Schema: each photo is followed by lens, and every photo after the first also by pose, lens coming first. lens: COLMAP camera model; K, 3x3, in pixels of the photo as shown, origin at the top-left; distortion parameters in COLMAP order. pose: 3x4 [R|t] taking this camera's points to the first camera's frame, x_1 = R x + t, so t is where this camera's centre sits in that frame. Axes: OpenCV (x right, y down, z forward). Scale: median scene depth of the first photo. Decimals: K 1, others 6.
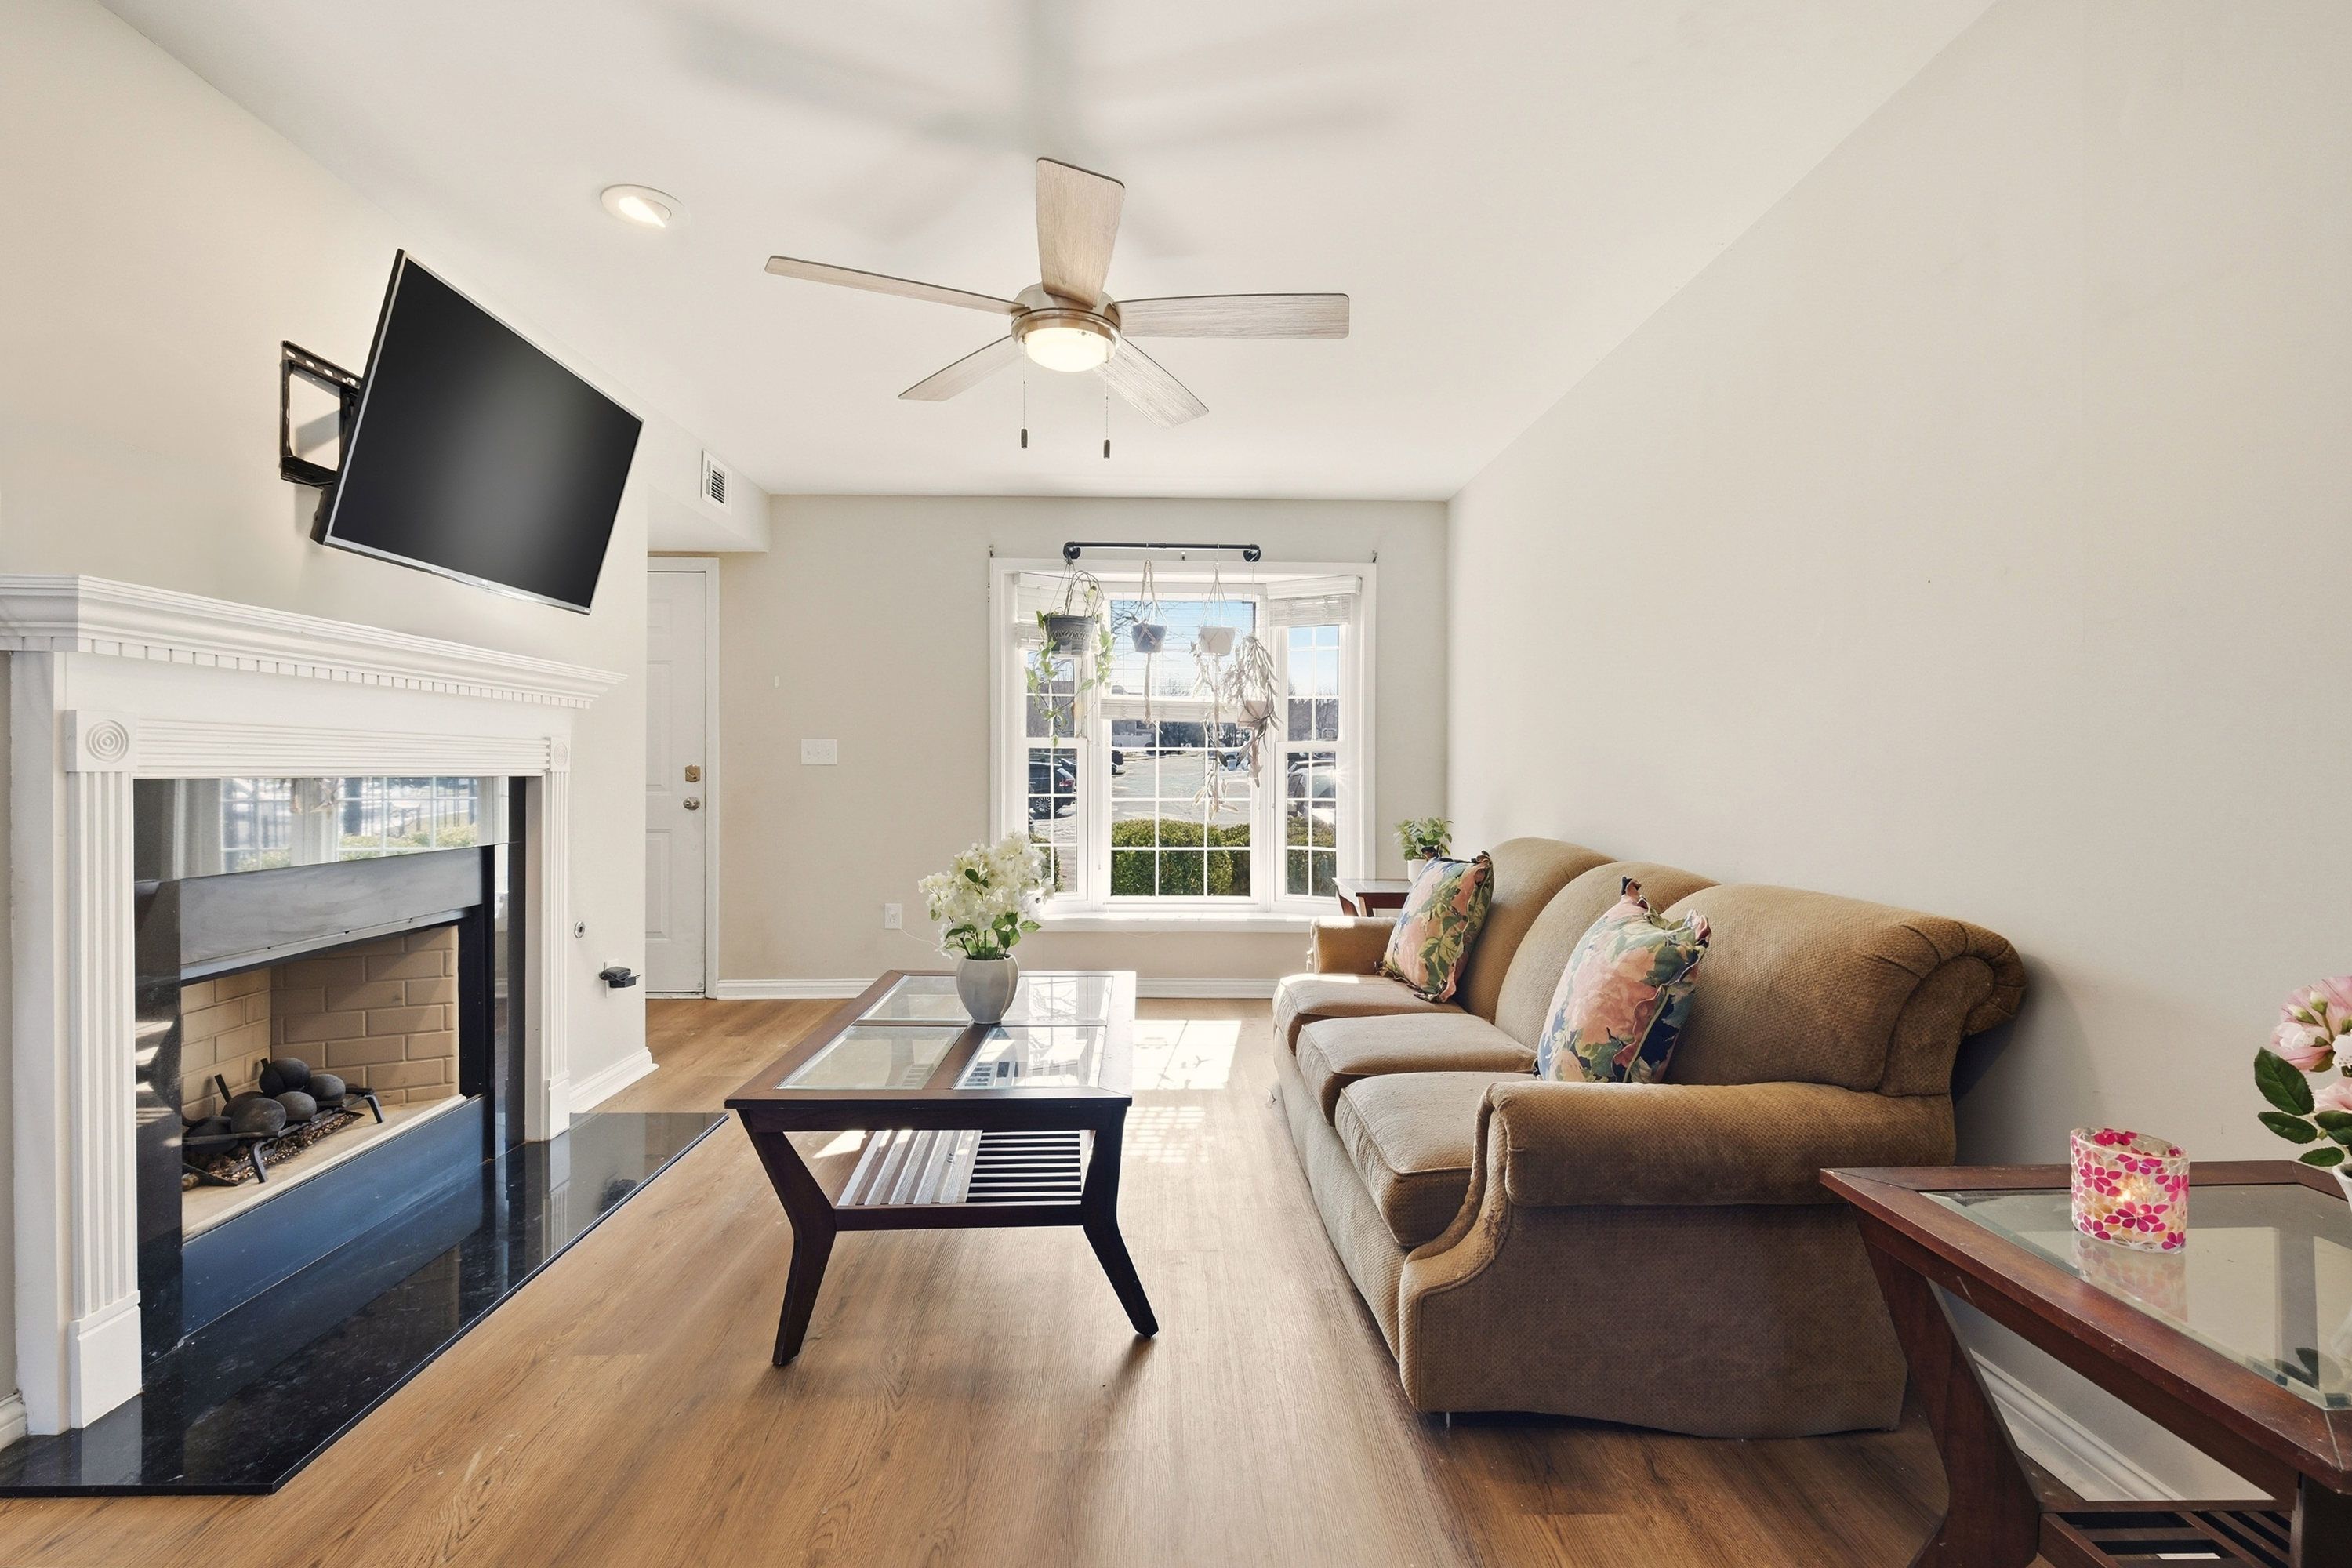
lens RADIAL K [[1036.8, 0, 1173.2], [0, 1036.8, 770.5], [0, 0, 1]] dist [-0.004608, -0.000472]
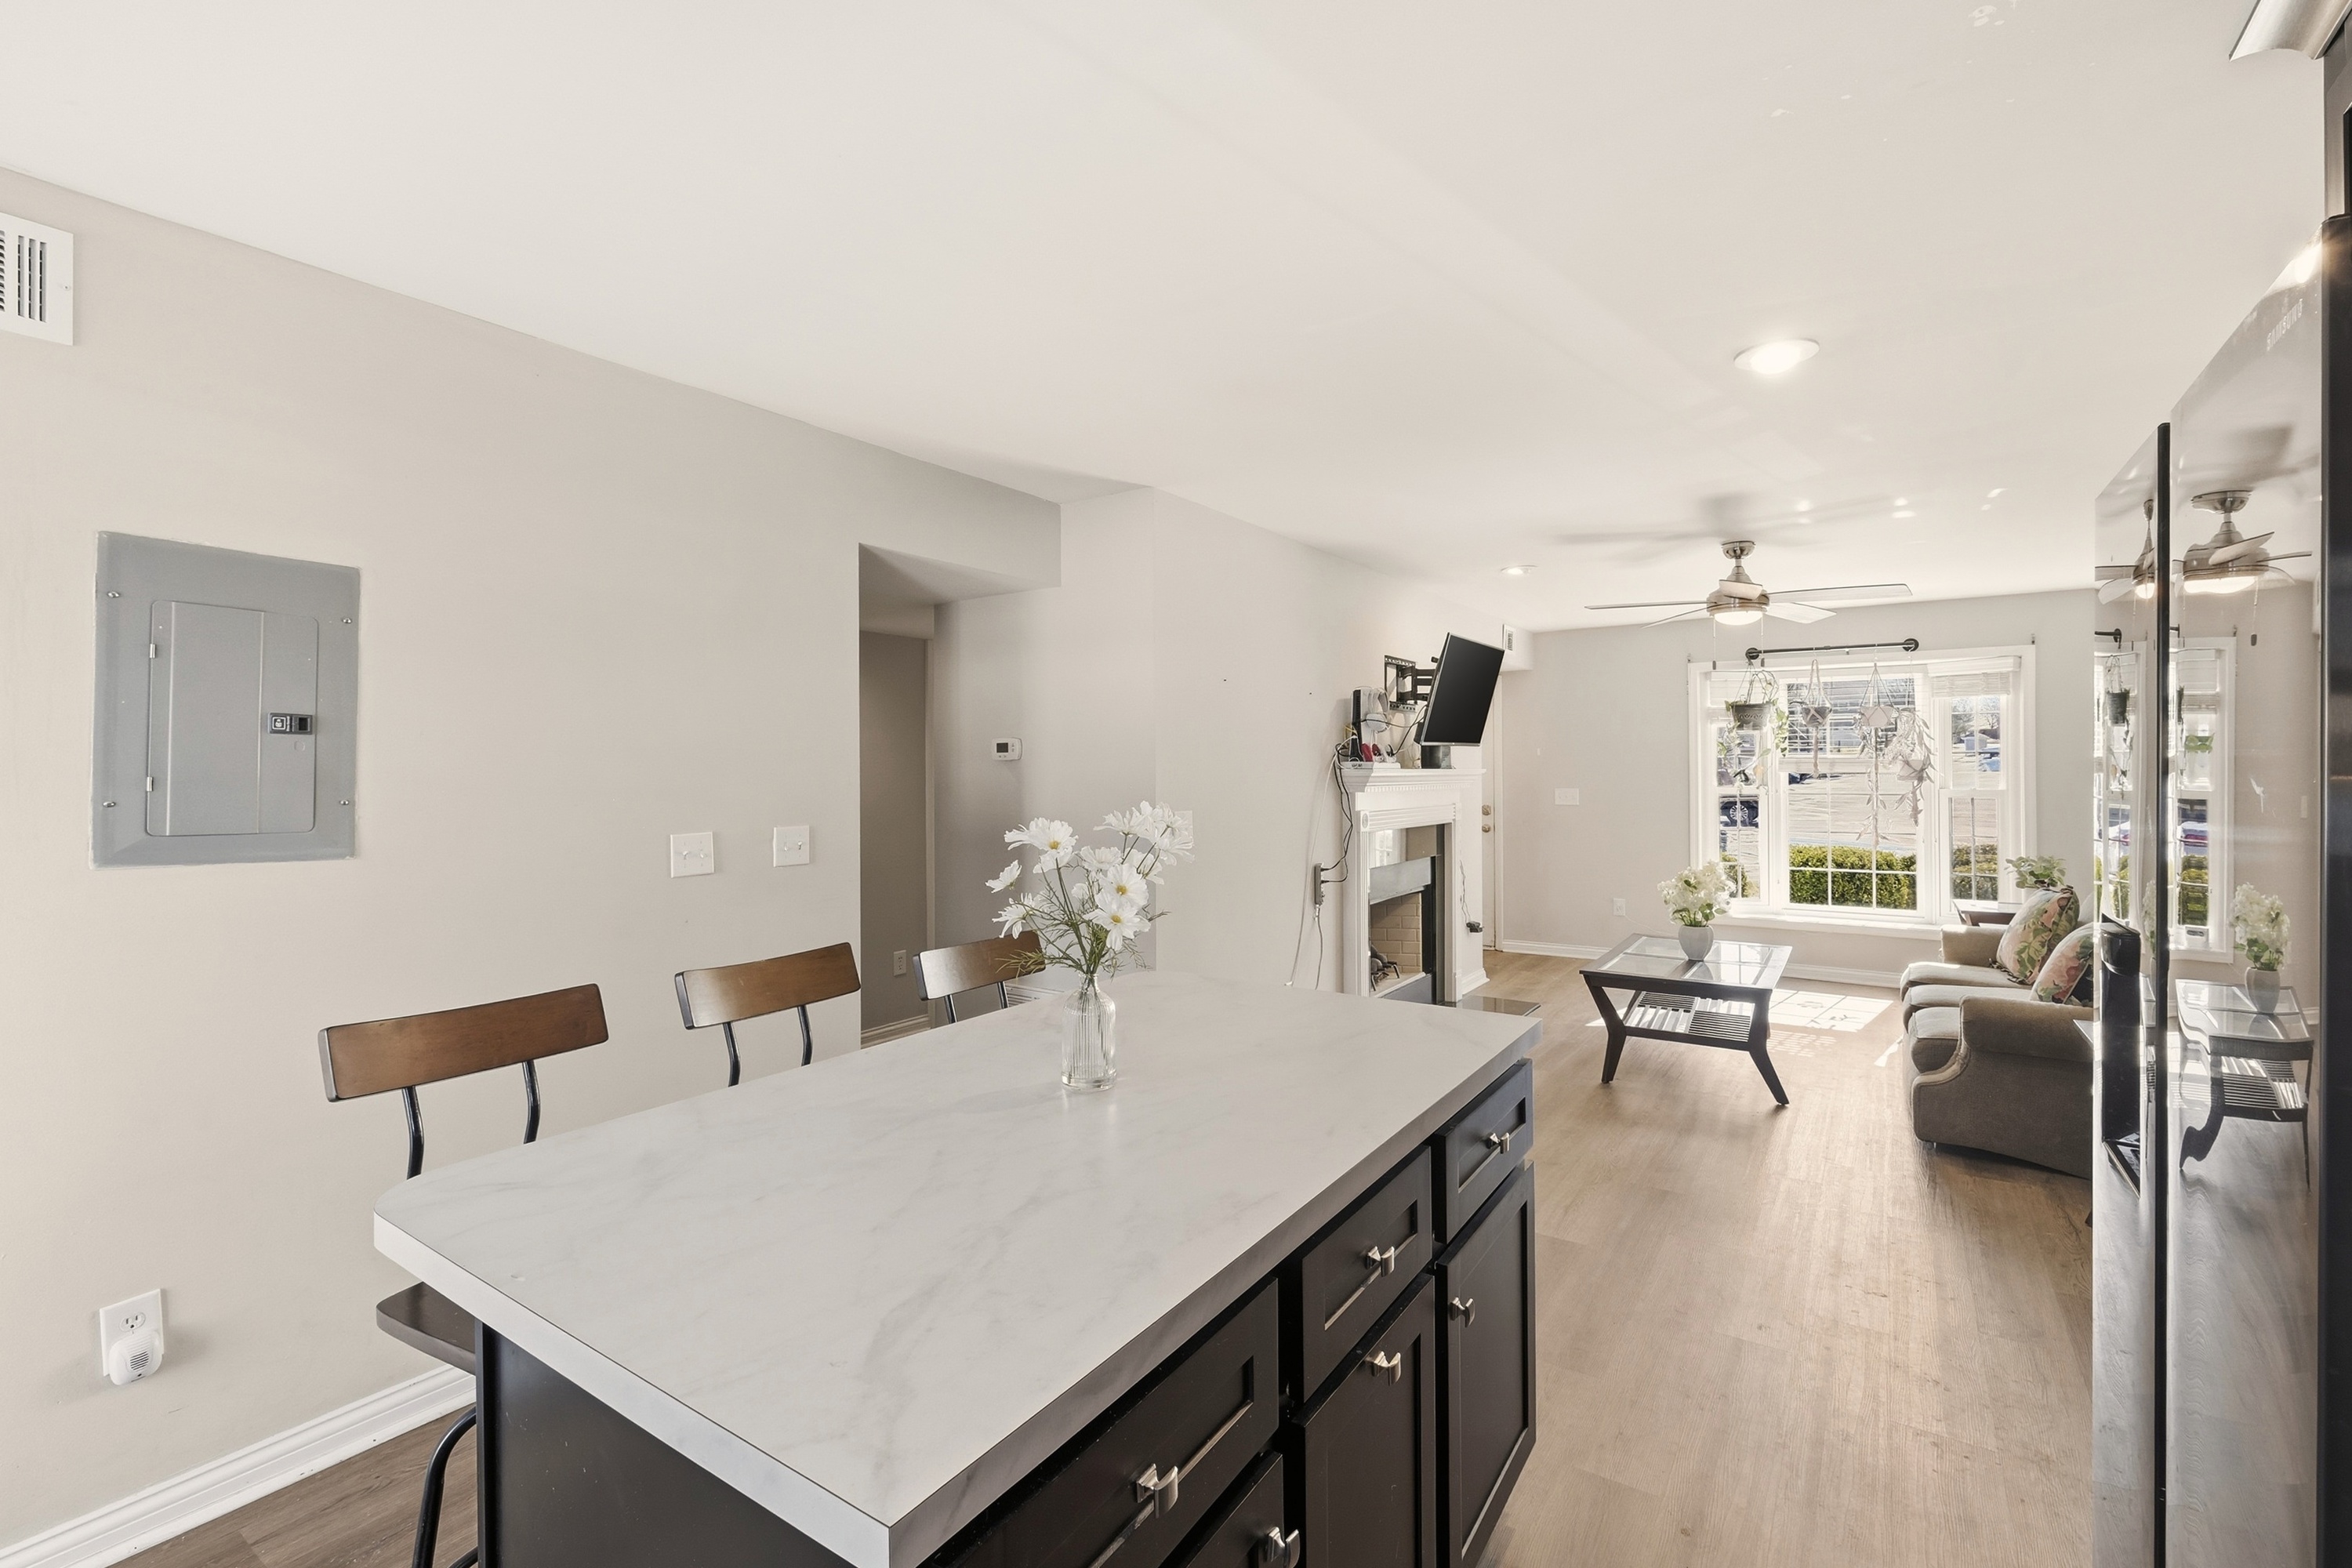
lens RADIAL K [[1036.8, 0, 1173.2], [0, 1036.8, 770.5], [0, 0, 1]] dist [-0.004608, -0.000472]
pose [[0.811133, -0.007608, -0.584812, 0.130502], [0.008059, 0.999966, -0.001831, -0.091860], [0.584806, -0.003228, 0.811167, -0.918177]]
